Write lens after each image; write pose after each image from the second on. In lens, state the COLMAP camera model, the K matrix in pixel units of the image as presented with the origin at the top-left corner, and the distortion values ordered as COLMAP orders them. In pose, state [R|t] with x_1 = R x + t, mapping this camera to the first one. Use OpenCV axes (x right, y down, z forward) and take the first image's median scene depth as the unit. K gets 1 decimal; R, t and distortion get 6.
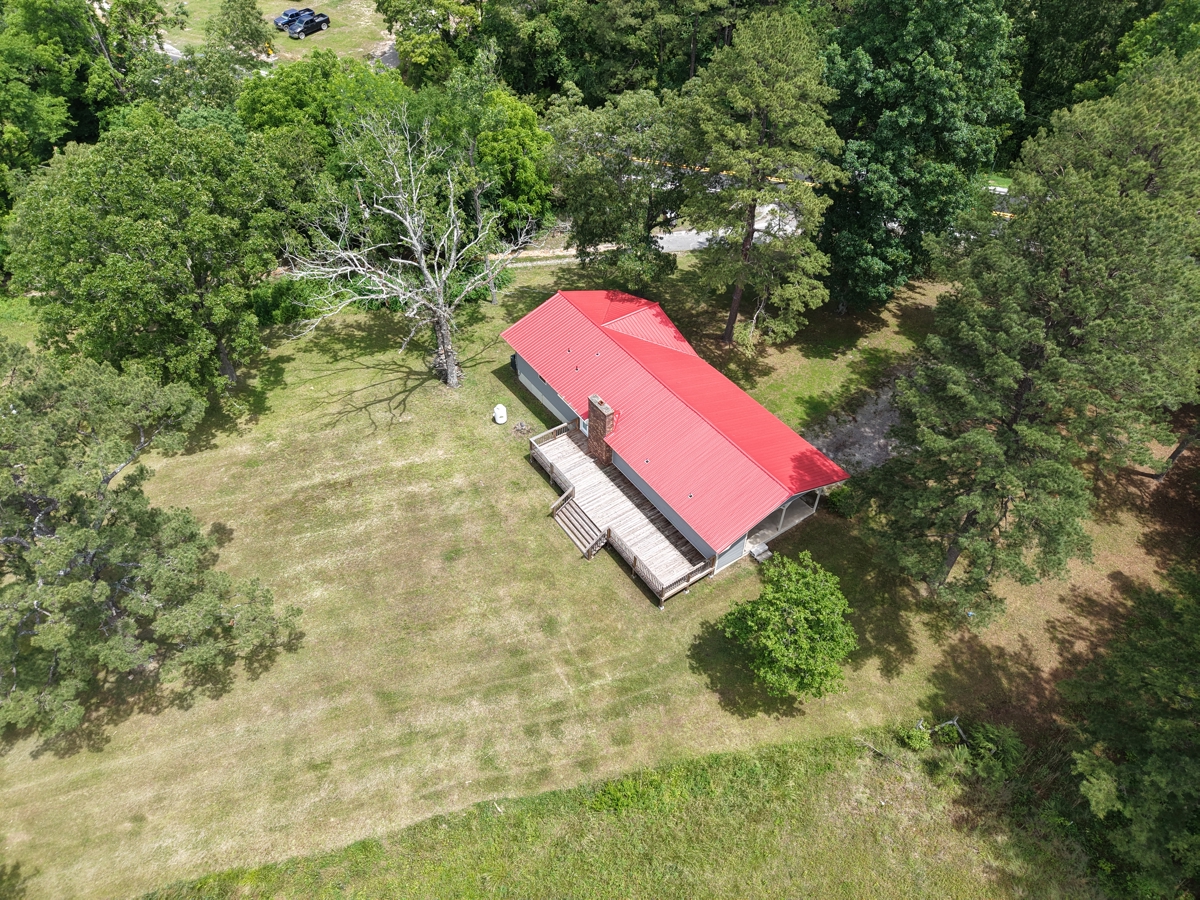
lens RADIAL K [[832.1, 0, 600.0], [0, 832.1, 450.0], [0, 0, 1]] dist [0.039449, -0.005467]
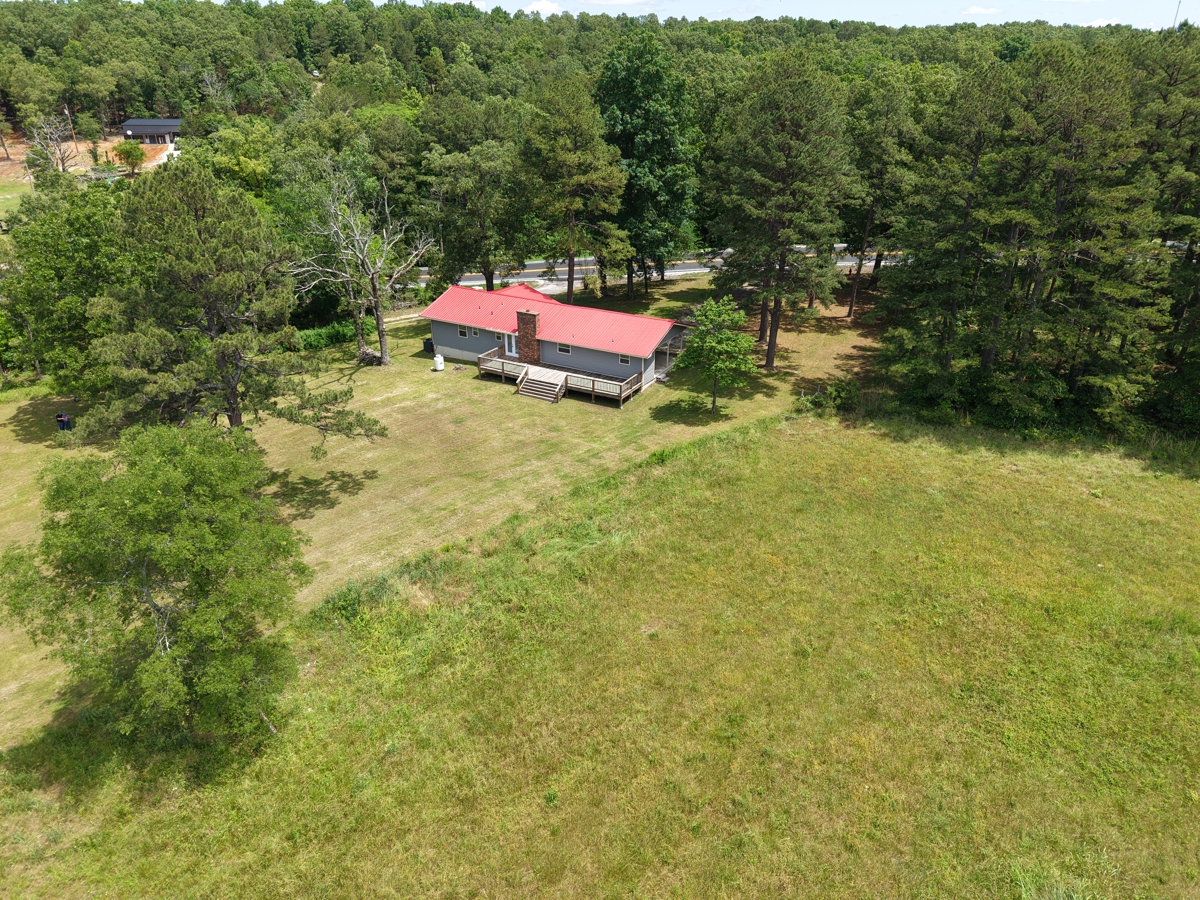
lens RADIAL K [[826.9, 0, 601.2], [0, 826.9, 463.1], [0, 0, 1]] dist [0.040639, -0.024154]
pose [[0.895037, -0.193223, 0.401961, -0.500661], [0.310778, 0.916640, -0.251372, 0.569850], [-0.319883, 0.349908, 0.880477, -0.193999]]
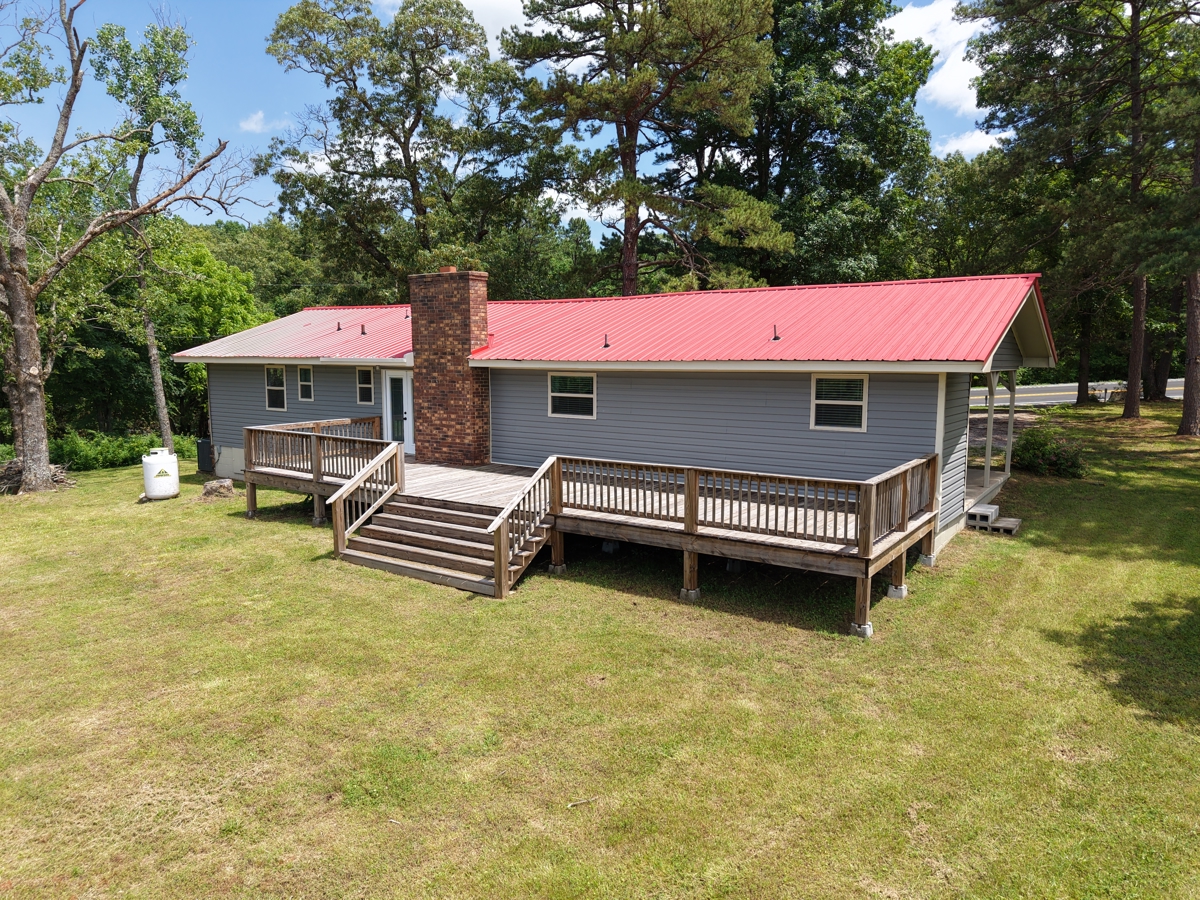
lens RADIAL K [[807.5, 0, 600.0], [0, 807.5, 450.0], [0, 0, 1]] dist [0.000689, -0.001261]
pose [[0.936352, -0.045745, 0.348069, -0.066308], [0.248879, 0.785763, -0.566247, 0.236617], [-0.247597, 0.616834, 0.747136, 0.743990]]
